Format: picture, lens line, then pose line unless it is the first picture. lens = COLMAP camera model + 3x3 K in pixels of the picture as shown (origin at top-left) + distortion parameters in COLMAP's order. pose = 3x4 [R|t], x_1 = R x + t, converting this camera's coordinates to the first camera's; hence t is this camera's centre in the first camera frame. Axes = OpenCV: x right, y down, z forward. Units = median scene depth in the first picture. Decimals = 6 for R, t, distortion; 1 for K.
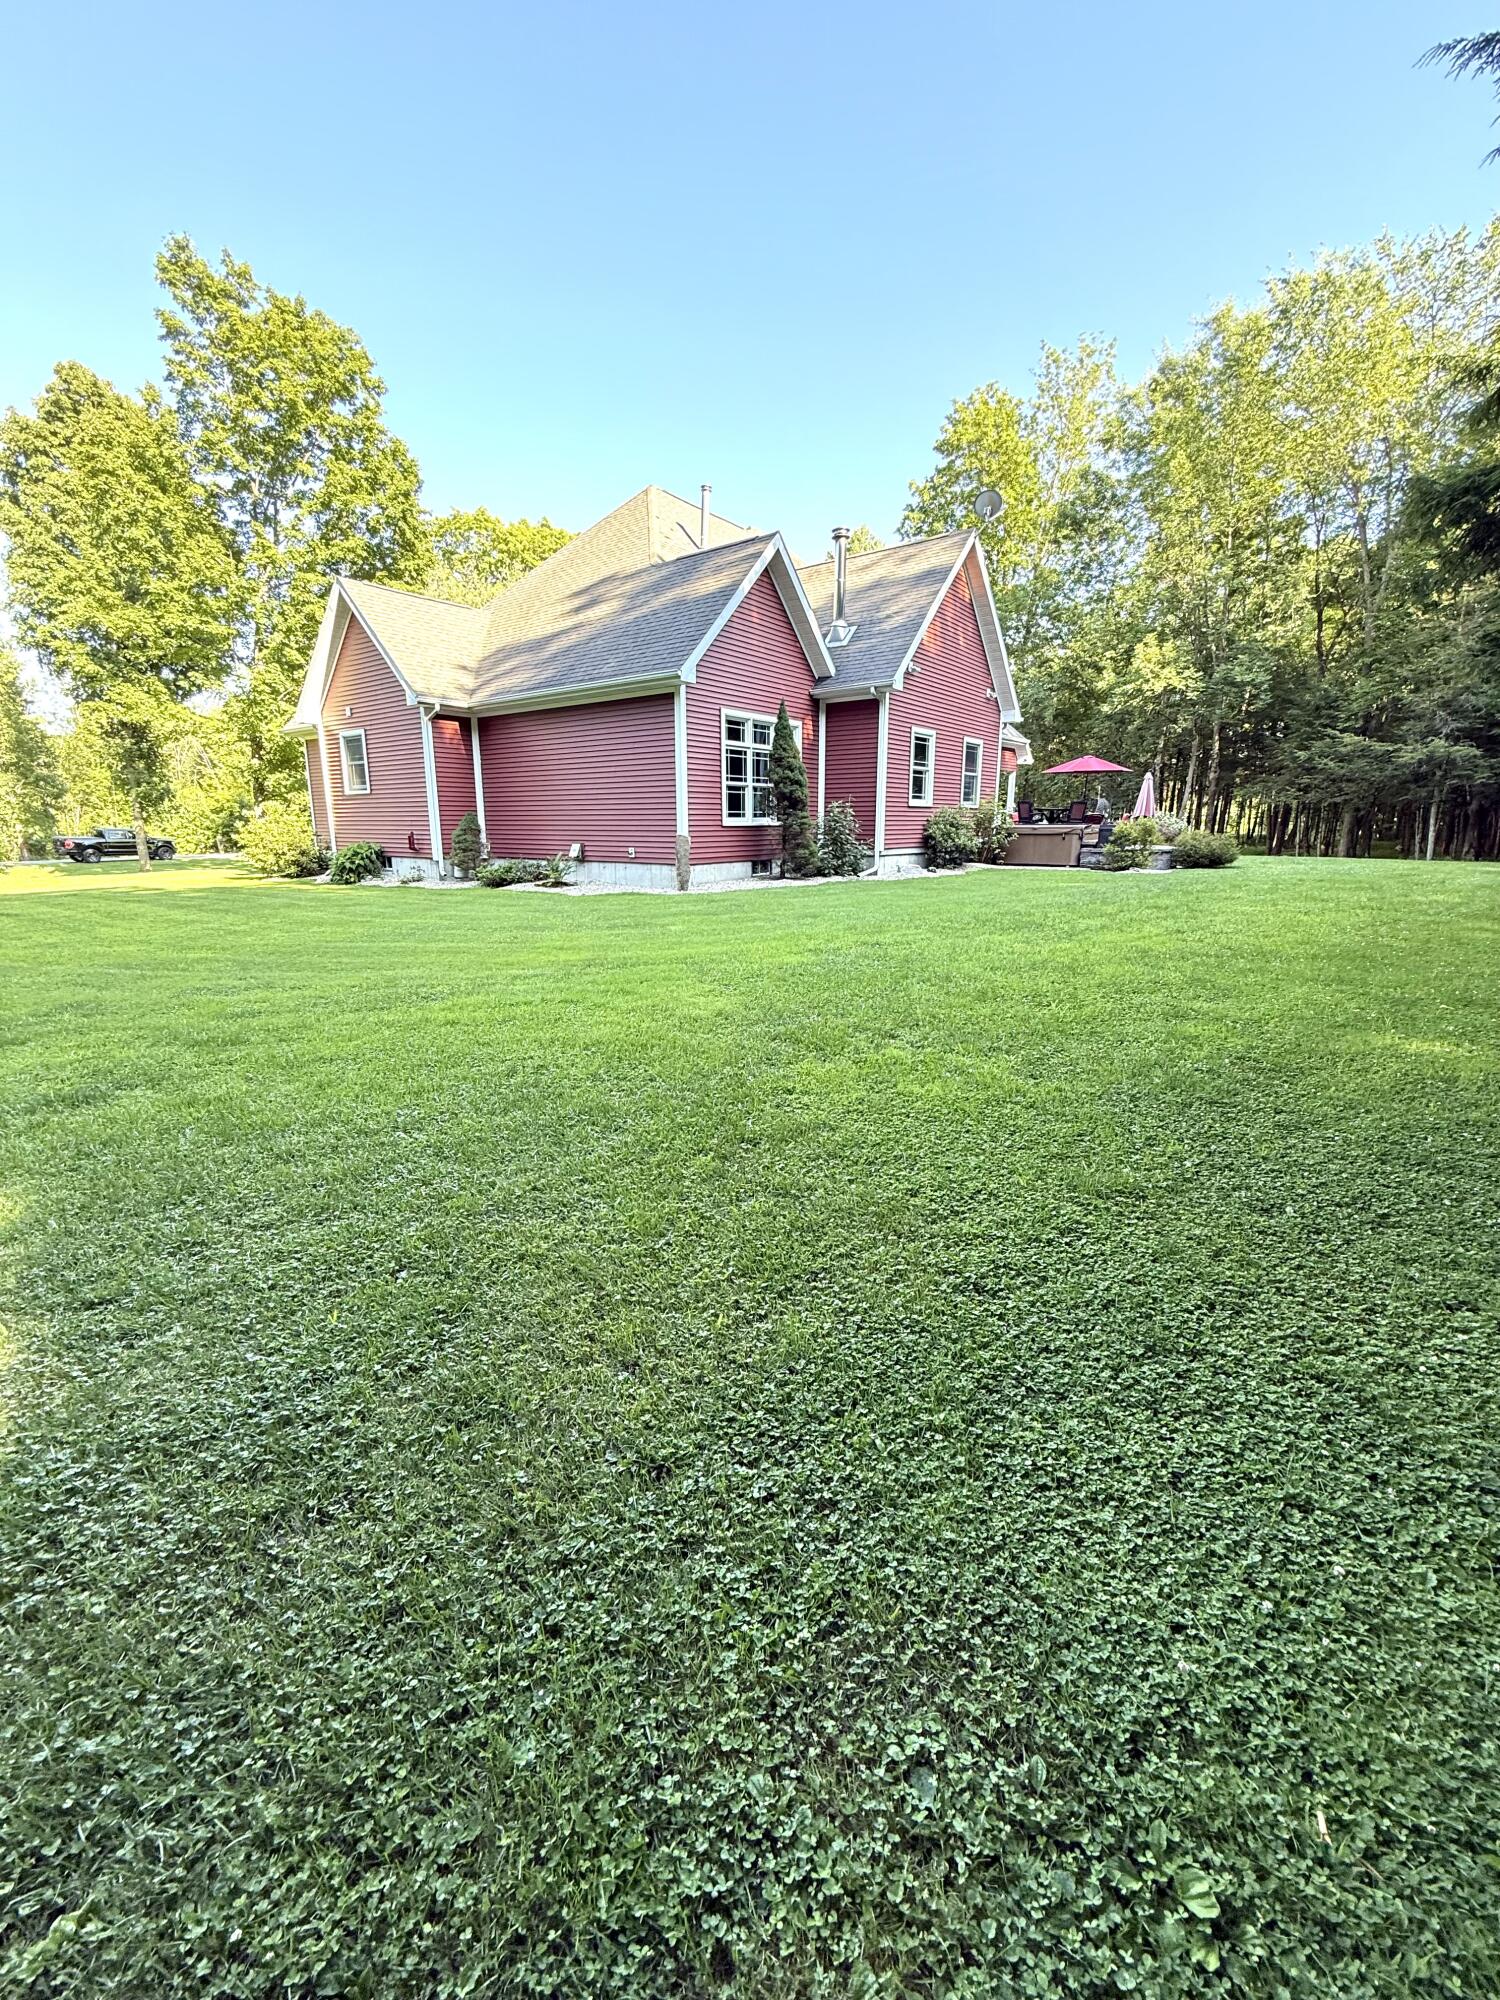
lens RADIAL K [[800.3, 0, 743.8], [0, 800.3, 988.0], [0, 0, 1]] dist [0.000964, -0.000094]
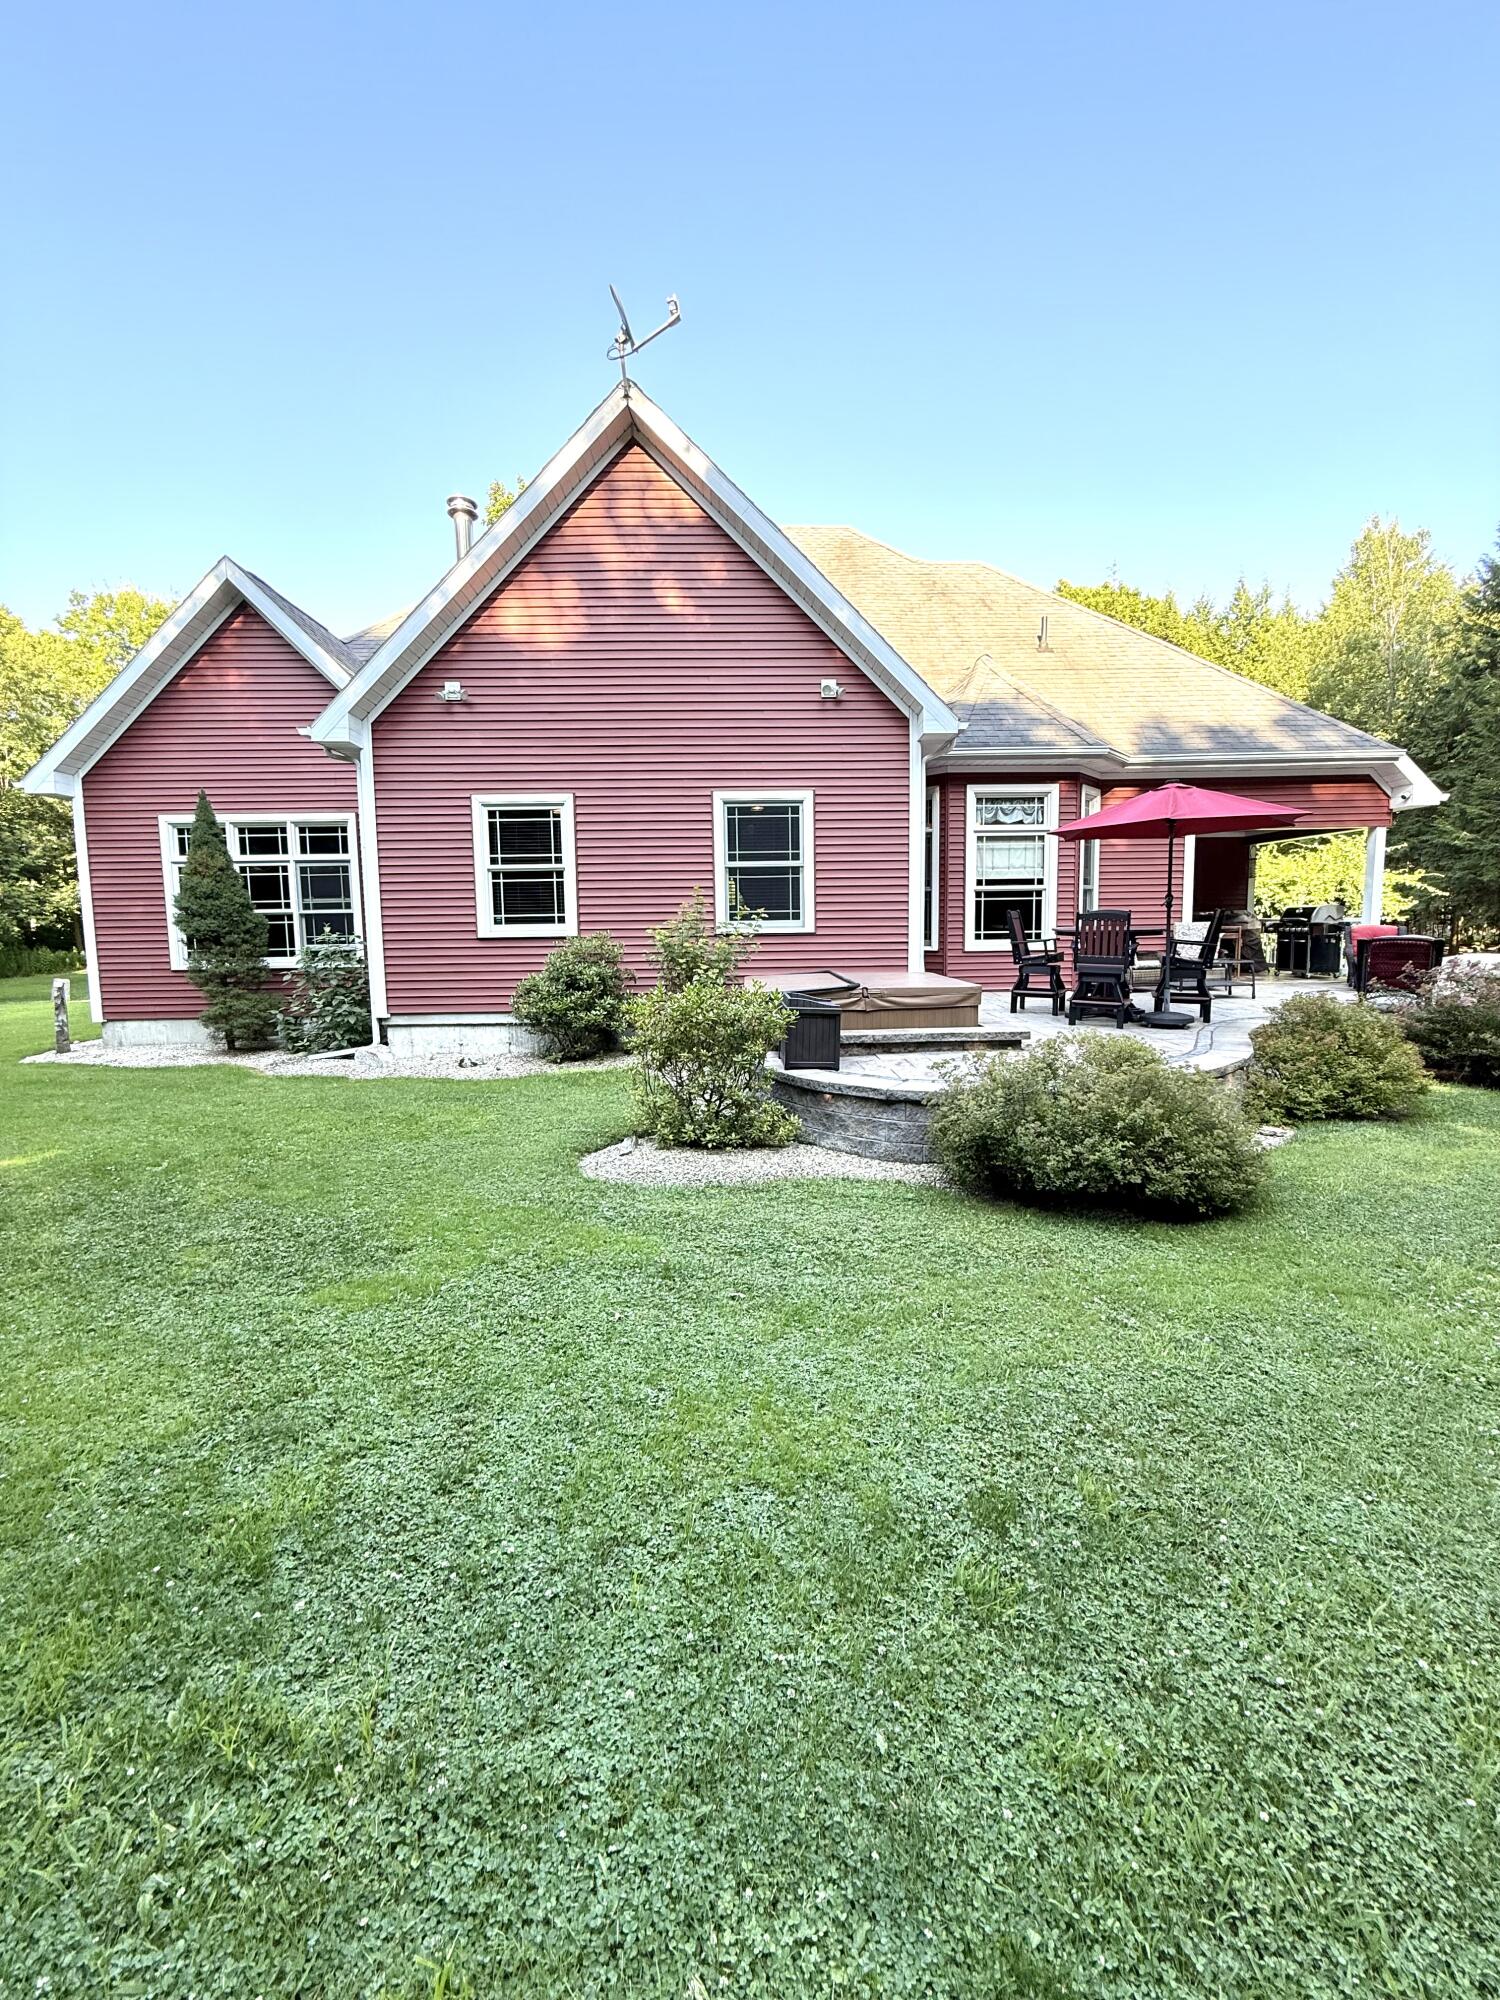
lens RADIAL K [[800.3, 0, 748.0], [0, 800.3, 1004.3], [0, 0, 1]] dist [0.000964, -0.000094]
pose [[0.625446, 0.072264, -0.776914, 0.790925], [-0.147600, 0.988682, -0.026863, -0.206485], [0.766180, 0.131474, 0.629034, 0.849852]]
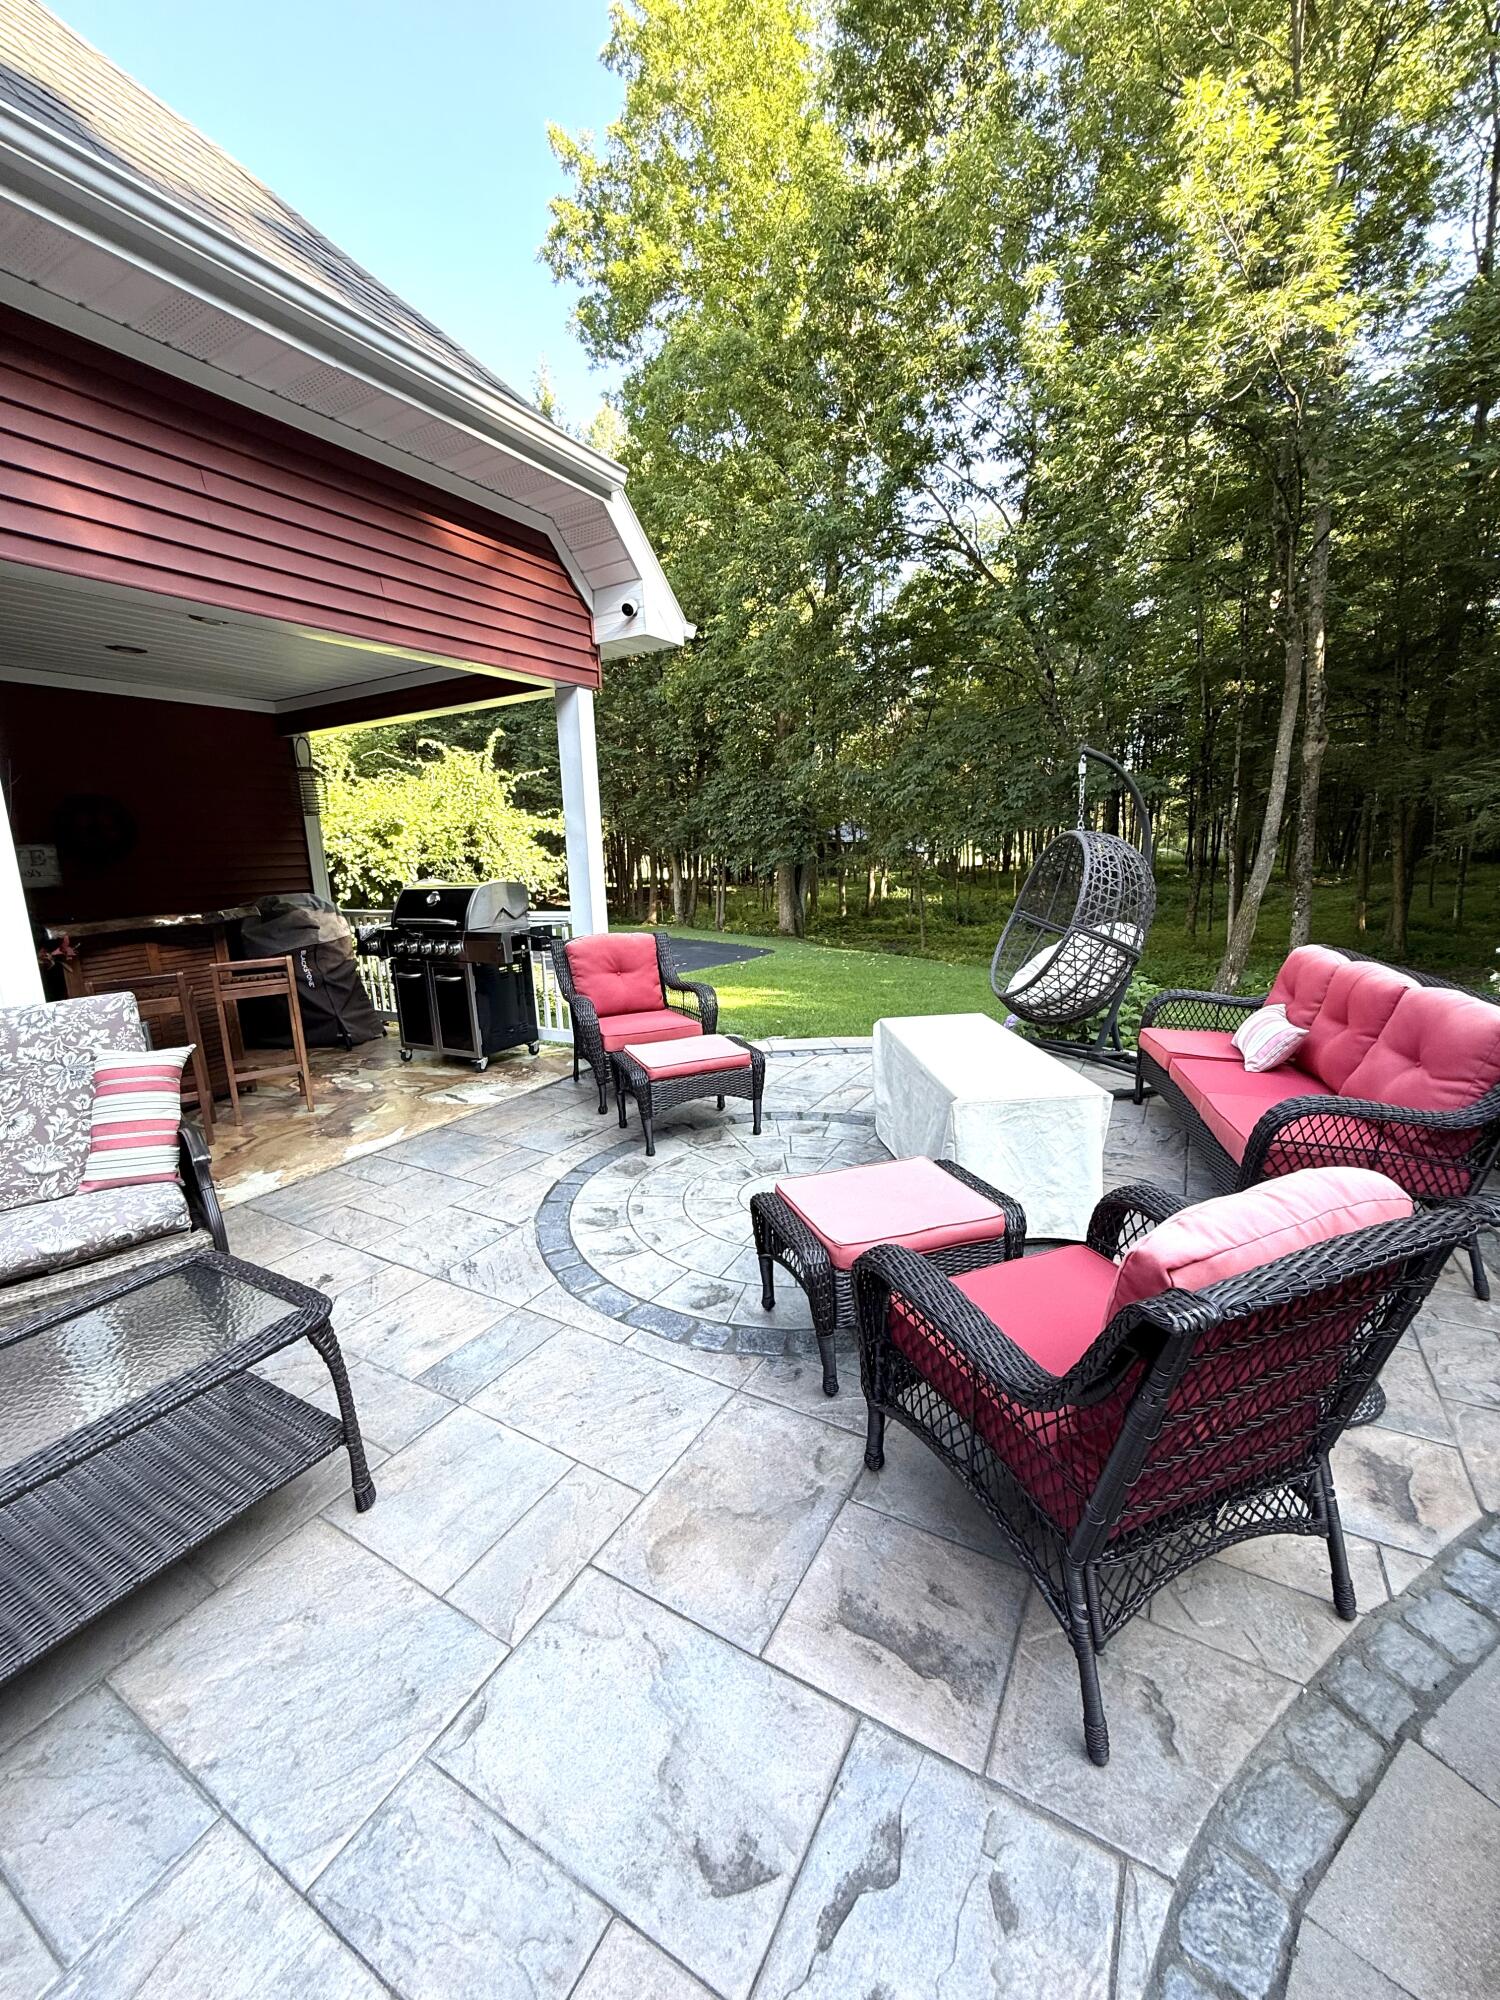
lens RADIAL K [[800.3, 0, 744.2], [0, 800.3, 992.1], [0, 0, 1]] dist [0.000964, -0.000094]
pose [[0.992043, -0.059835, 0.110775, 0.591374], [0.063208, 0.997630, -0.027184, -0.348722], [-0.108886, 0.033970, 0.993474, 1.439138]]
